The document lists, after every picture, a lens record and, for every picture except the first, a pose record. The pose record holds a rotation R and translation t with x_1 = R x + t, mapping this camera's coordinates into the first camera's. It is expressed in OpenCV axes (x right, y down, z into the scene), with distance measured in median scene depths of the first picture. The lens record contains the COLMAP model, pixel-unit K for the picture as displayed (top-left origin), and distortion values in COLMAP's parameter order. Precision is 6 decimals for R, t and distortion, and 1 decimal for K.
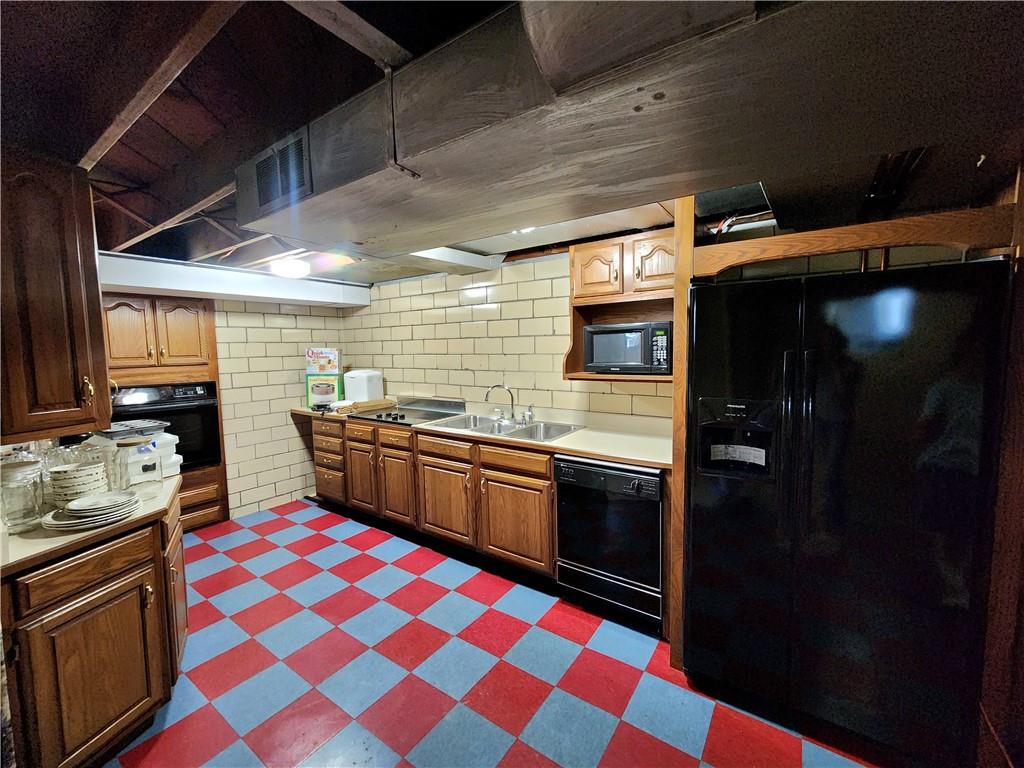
lens RADIAL K [[418.8, 0, 512.0], [0, 418.8, 384.0], [0, 0, 1]] dist [-0.000214, -0.000006]
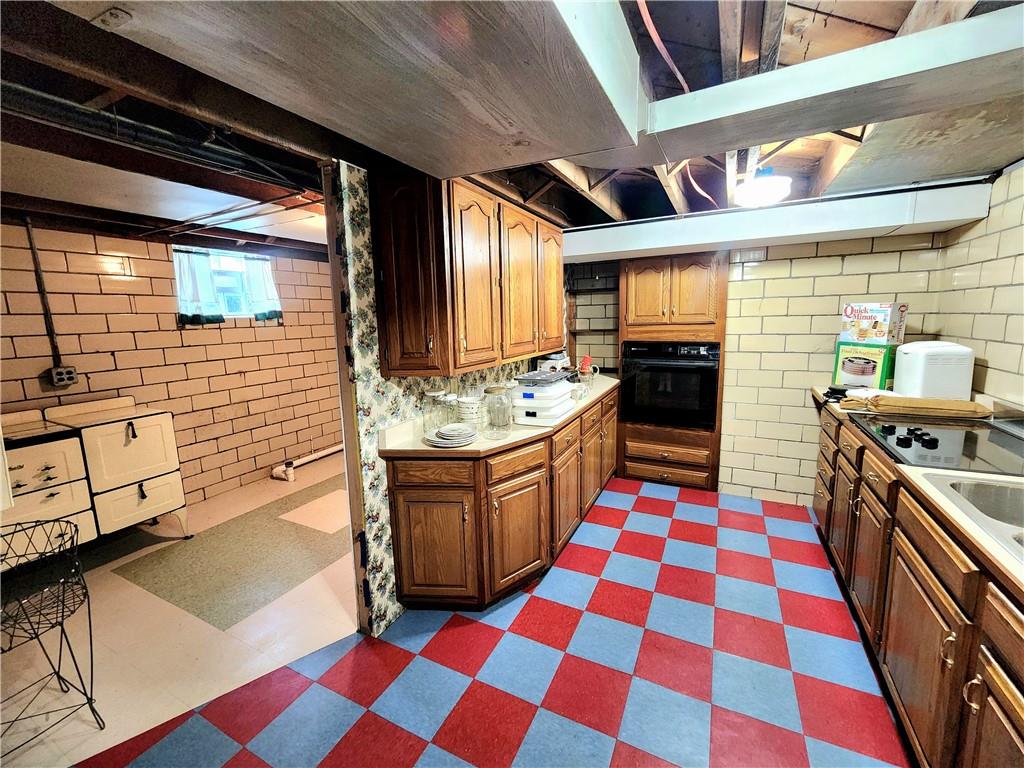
lens RADIAL K [[418.8, 0, 512.0], [0, 418.8, 384.0], [0, 0, 1]] dist [-0.000214, -0.000006]
pose [[0.148041, 0.172466, -0.973827, 0.124424], [-0.065525, 0.984224, 0.164347, -0.035784], [0.986808, 0.039480, 0.157006, 0.392231]]
